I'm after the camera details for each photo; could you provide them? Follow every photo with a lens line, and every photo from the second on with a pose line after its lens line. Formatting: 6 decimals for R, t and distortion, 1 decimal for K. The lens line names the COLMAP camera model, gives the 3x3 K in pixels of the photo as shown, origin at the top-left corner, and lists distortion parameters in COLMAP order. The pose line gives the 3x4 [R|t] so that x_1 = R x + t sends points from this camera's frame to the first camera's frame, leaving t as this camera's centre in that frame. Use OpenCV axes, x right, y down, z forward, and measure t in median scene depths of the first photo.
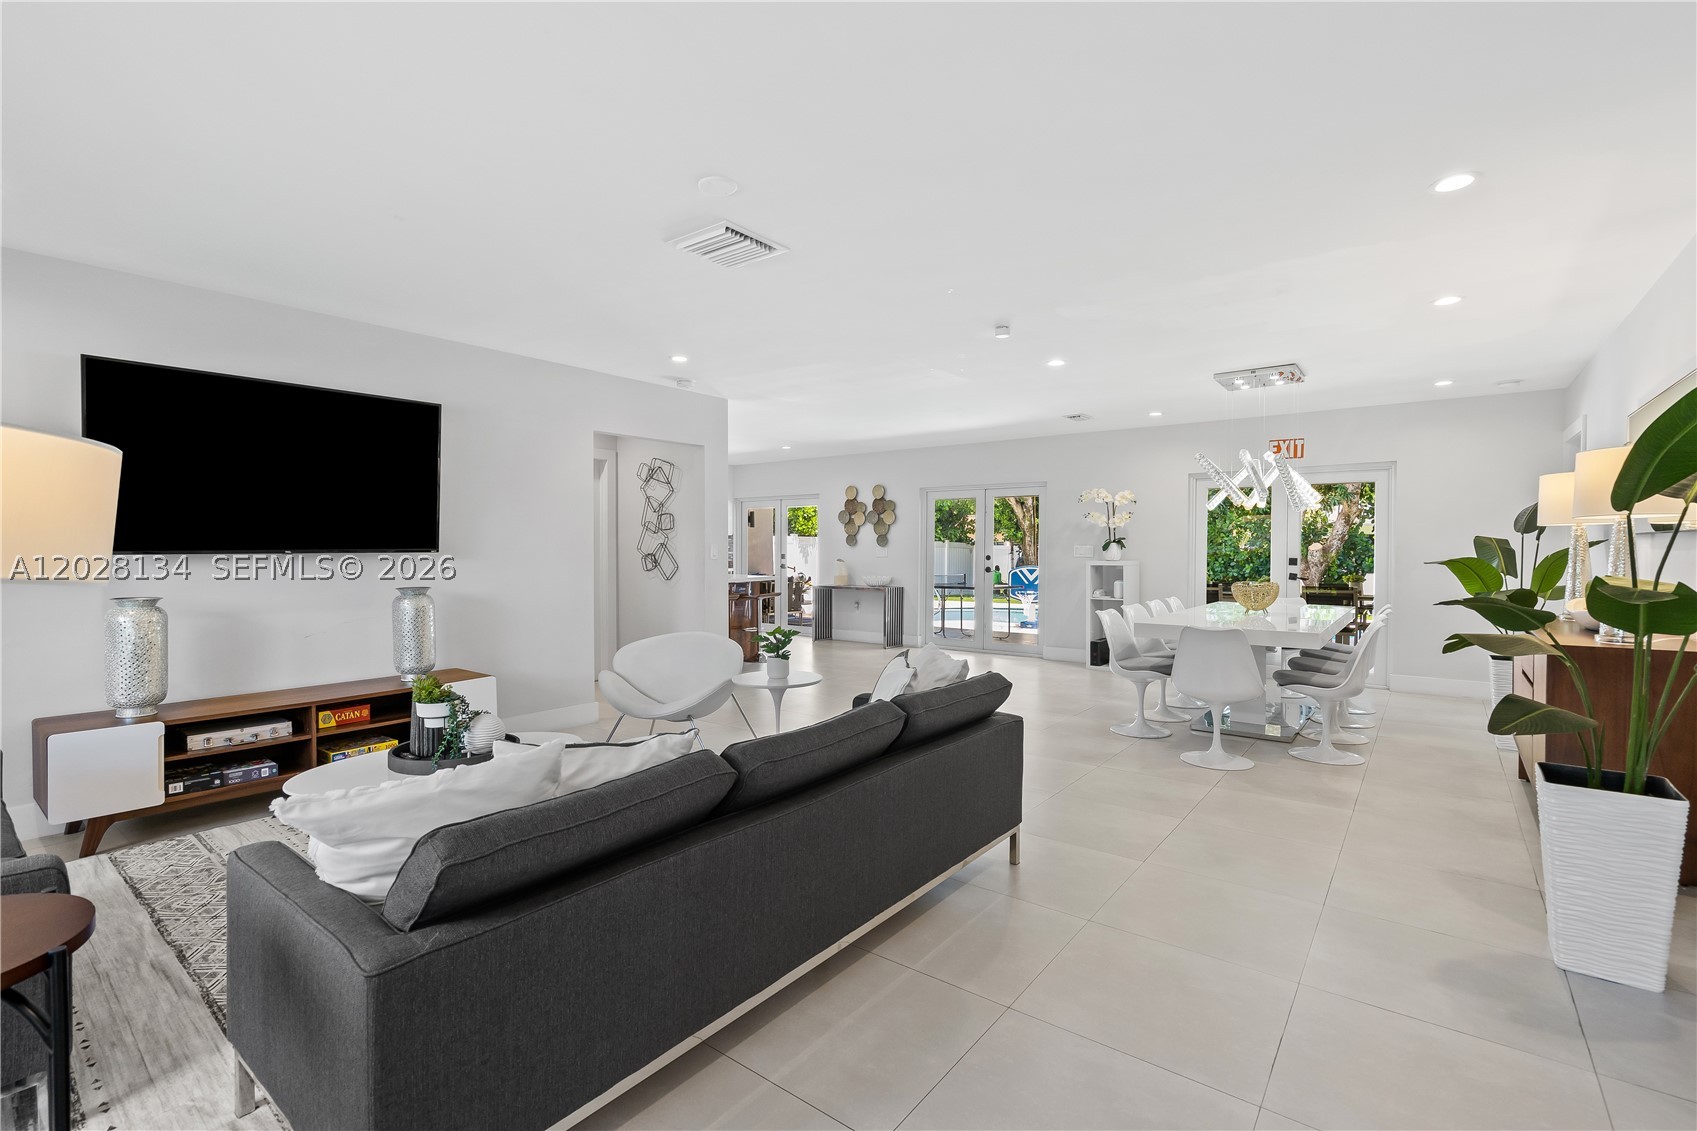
lens RADIAL K [[769.2, 0, 855.4], [0, 769.2, 564.7], [0, 0, 1]] dist [0.003082, 0.000336]
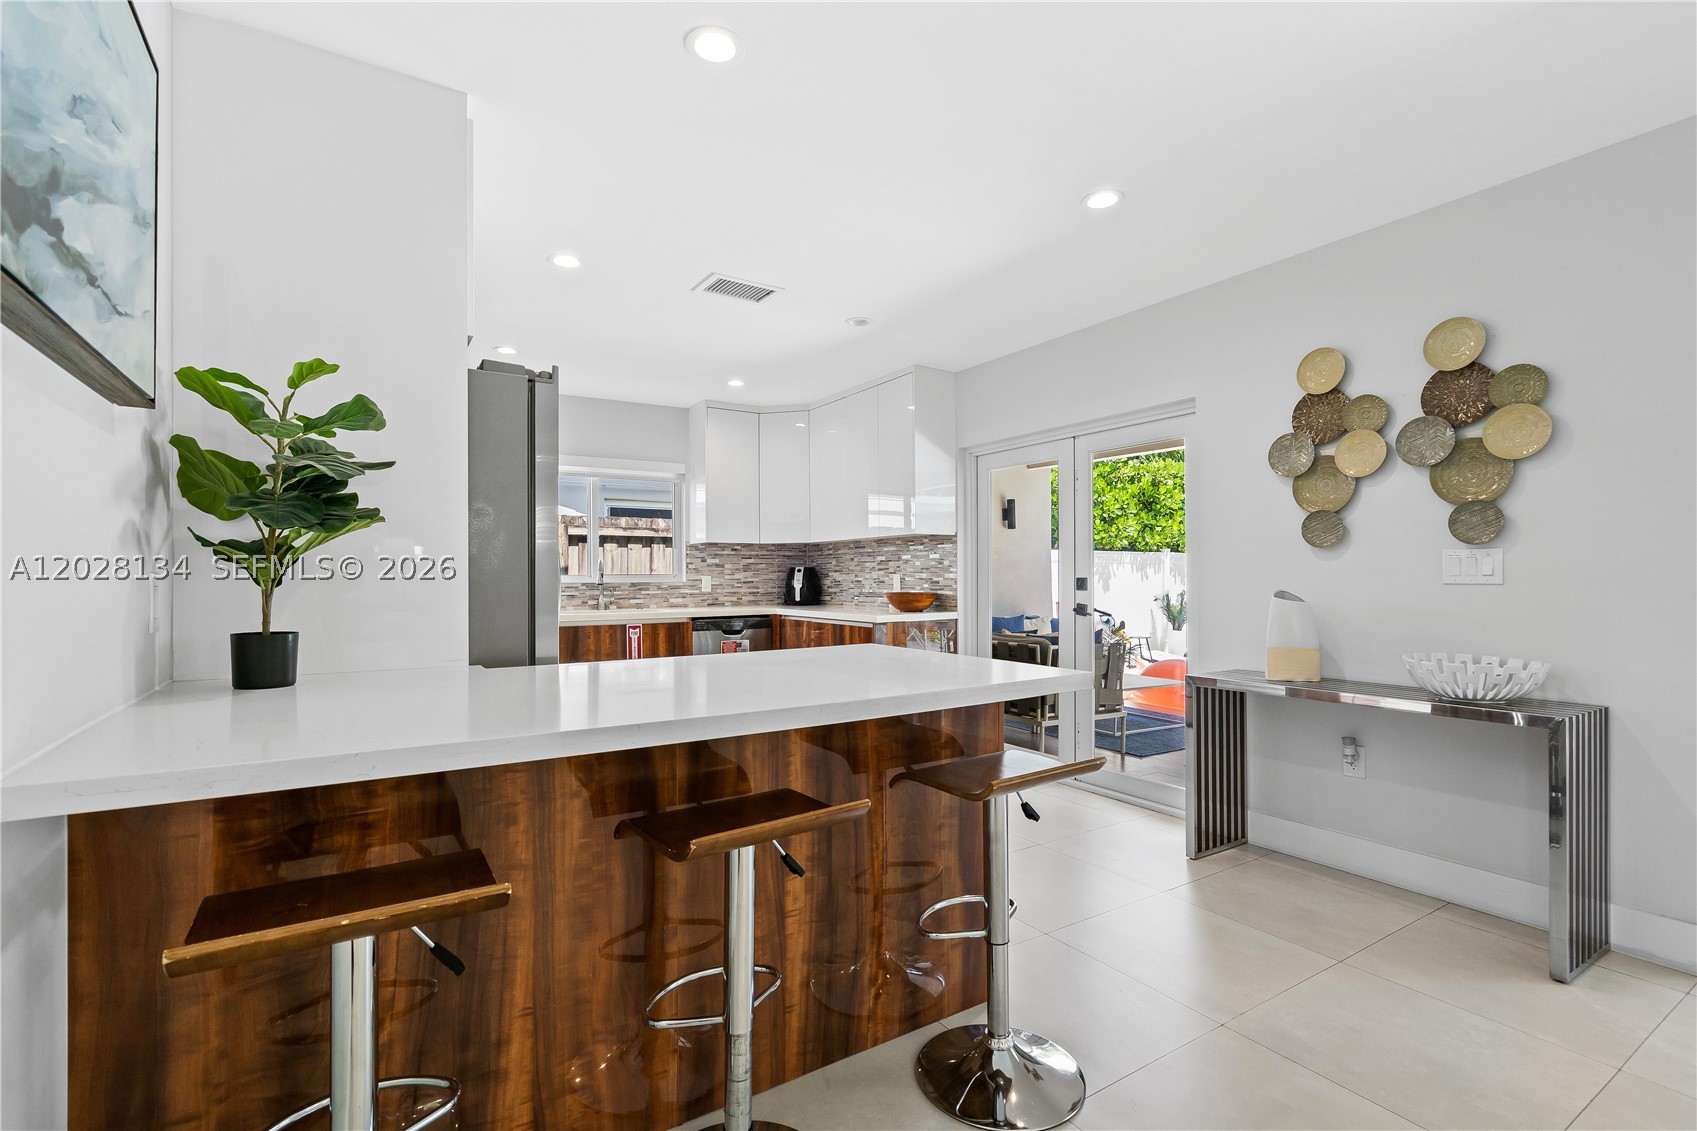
lens RADIAL K [[769.2, 0, 853.1], [0, 769.2, 571.0], [0, 0, 1]] dist [0.003082, 0.000336]
pose [[0.936891, -0.009177, -0.349502, -0.072226], [-0.000216, 0.999640, -0.026827, -0.007641], [0.349622, 0.025210, 0.936551, 0.659748]]
